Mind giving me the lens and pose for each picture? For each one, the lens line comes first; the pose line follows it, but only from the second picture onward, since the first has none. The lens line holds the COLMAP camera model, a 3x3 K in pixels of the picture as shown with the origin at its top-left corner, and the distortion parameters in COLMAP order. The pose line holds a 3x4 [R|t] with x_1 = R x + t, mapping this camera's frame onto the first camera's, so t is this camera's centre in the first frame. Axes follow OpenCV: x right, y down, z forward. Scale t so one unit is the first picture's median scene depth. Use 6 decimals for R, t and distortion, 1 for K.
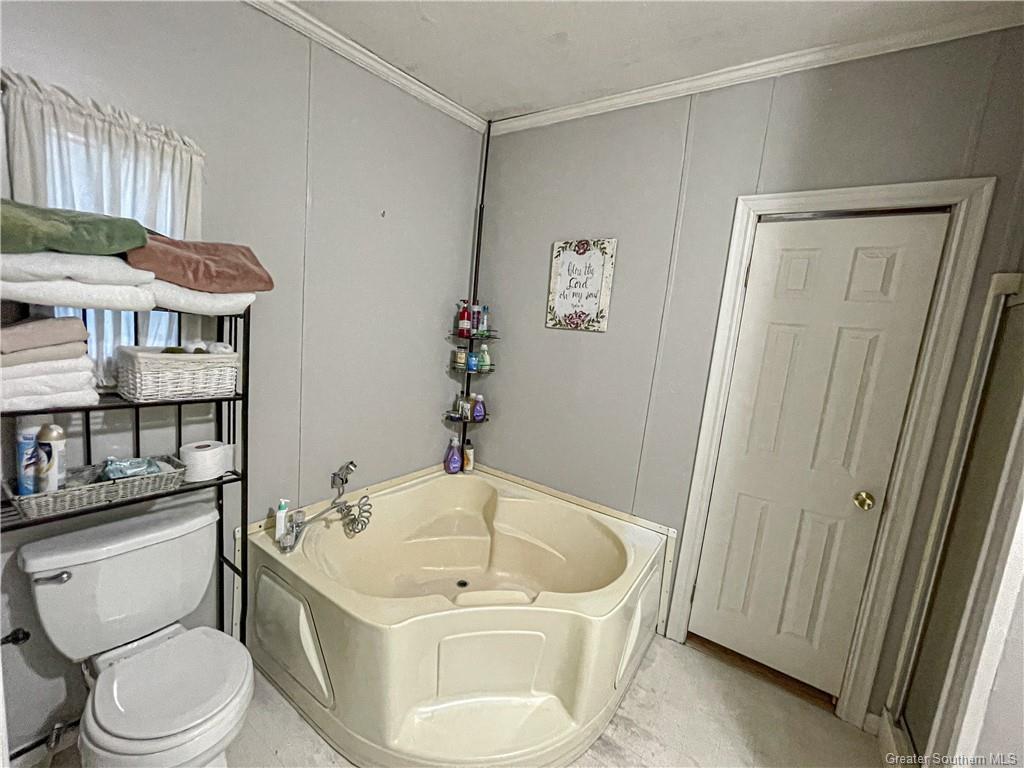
lens RADIAL K [[412.1, 0, 510.4], [0, 412.1, 384.2], [0, 0, 1]] dist [-0.001295, -0.000578]
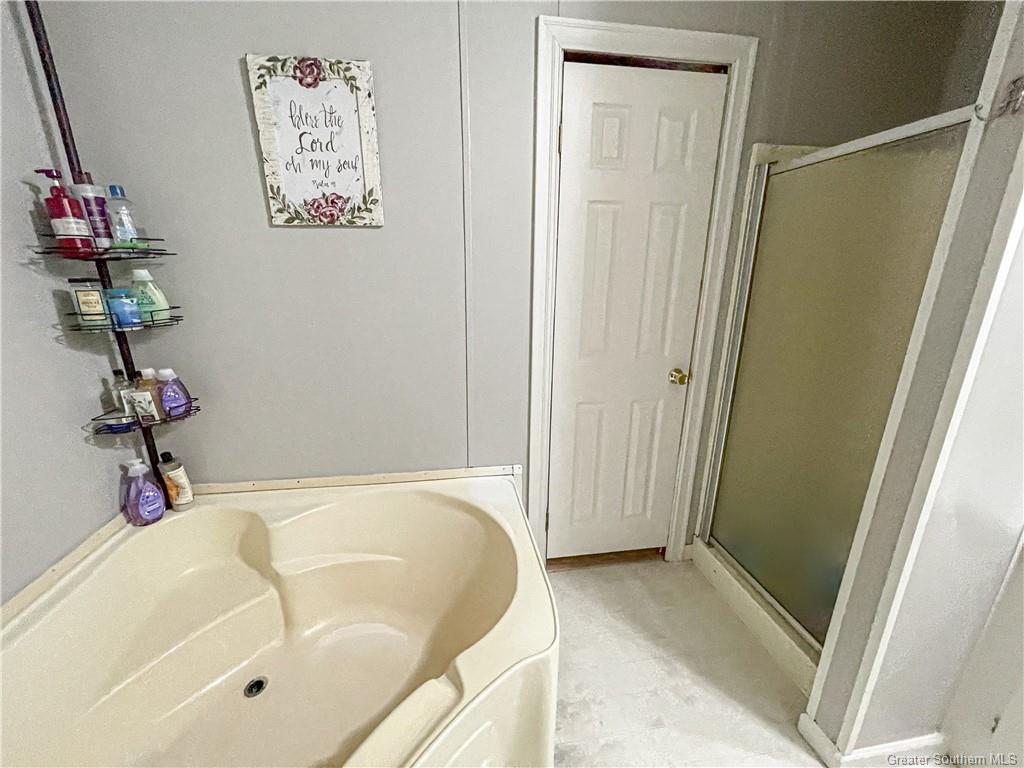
lens RADIAL K [[412.1, 0, 513.2], [0, 412.1, 386.9], [0, 0, 1]] dist [-0.001295, -0.000578]
pose [[0.738885, -0.277175, 0.614185, -0.077027], [0.155260, 0.956987, 0.245094, -0.012031], [-0.655701, -0.085737, 0.750137, 0.320843]]
